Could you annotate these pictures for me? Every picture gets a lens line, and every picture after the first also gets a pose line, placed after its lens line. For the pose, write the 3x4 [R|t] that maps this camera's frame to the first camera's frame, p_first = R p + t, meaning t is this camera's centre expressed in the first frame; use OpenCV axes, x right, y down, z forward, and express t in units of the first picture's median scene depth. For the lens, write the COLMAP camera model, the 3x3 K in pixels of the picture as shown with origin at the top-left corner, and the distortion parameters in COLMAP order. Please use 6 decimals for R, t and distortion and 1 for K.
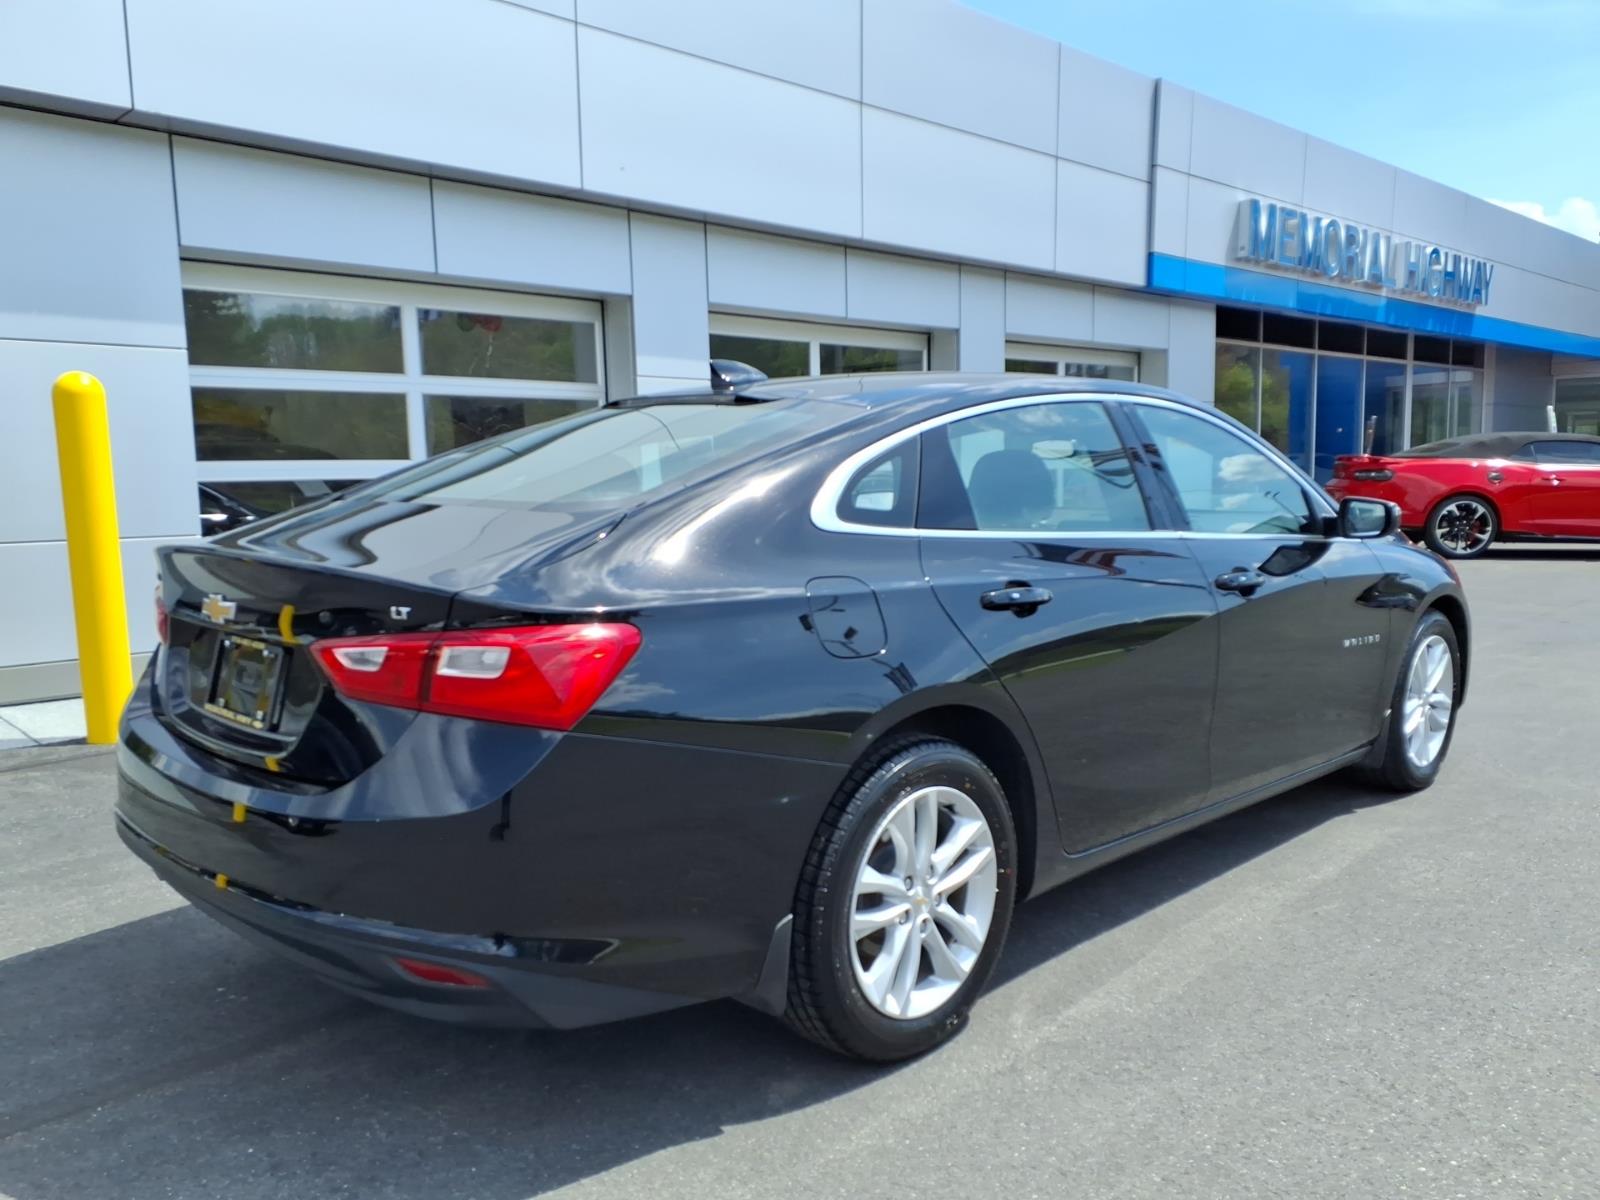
lens RADIAL K [[1280.2, 0, 795.1], [0, 1280.2, 642.9], [0, 0, 1]] dist [0.013301, -0.004542]
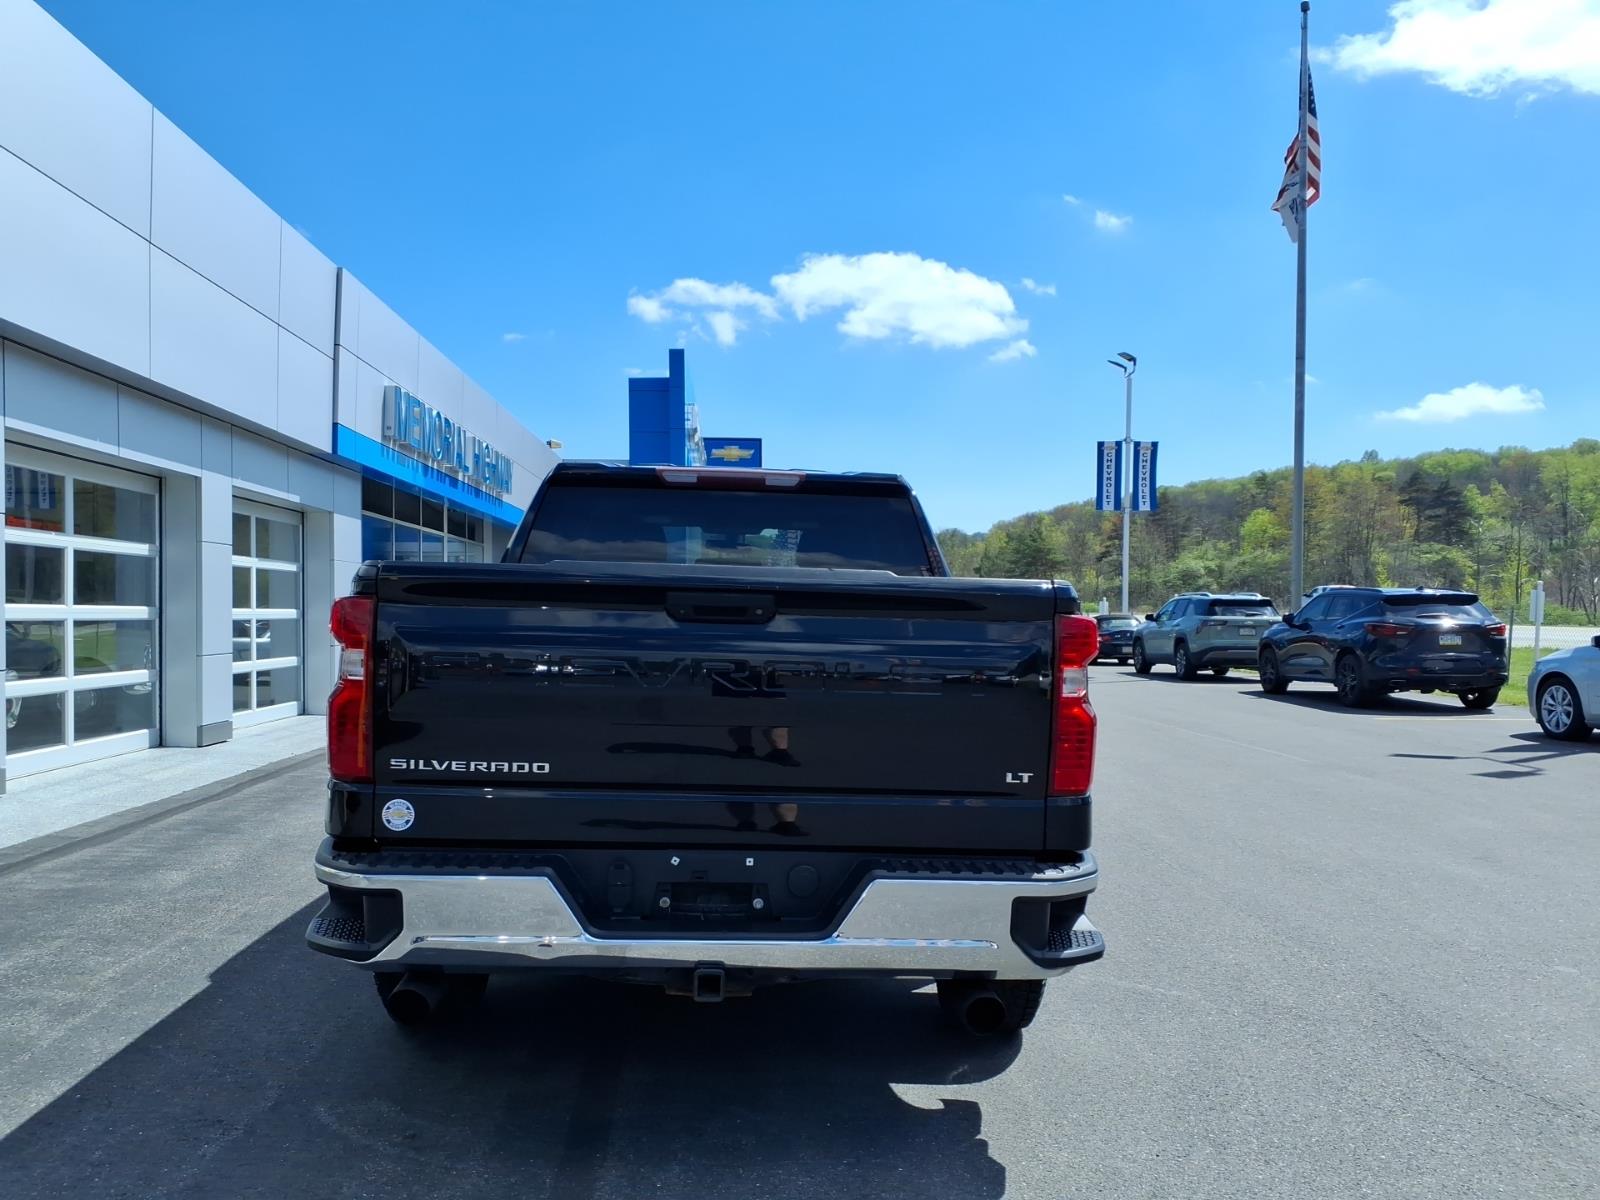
lens RADIAL K [[1295.2, 0, 801.9], [0, 1295.2, 634.9], [0, 0, 1]] dist [0.021210, -0.007555]
pose [[0.658666, 0.018063, 0.752218, -0.415970], [0.073517, 0.993384, -0.088228, -0.009335], [-0.748835, 0.113413, 0.652981, 0.039417]]
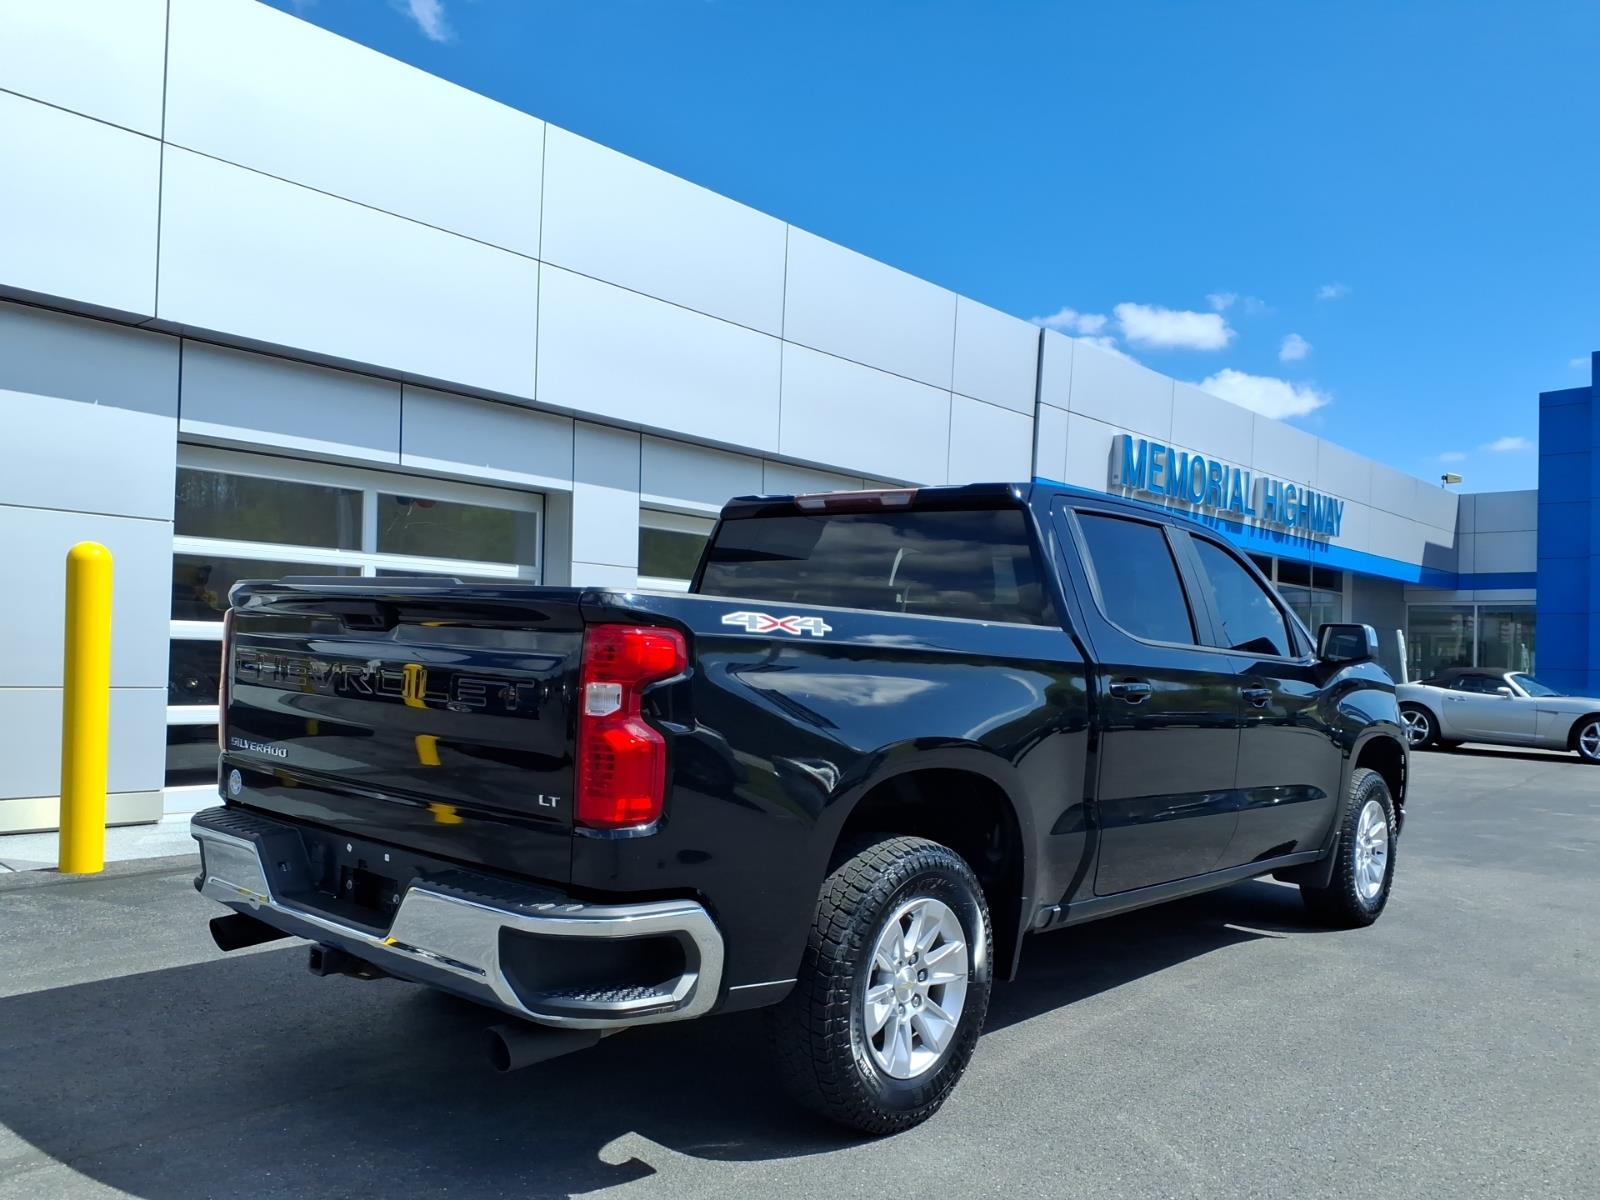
lens RADIAL K [[1308.0, 0, 796.0], [0, 1308.0, 622.2], [0, 0, 1]] dist [0.009455, -0.011510]
pose [[0.995838, 0.056087, 0.071840, -0.007359], [-0.044494, 0.987089, -0.153870, 0.009039], [-0.079543, 0.150034, 0.985476, -0.132848]]
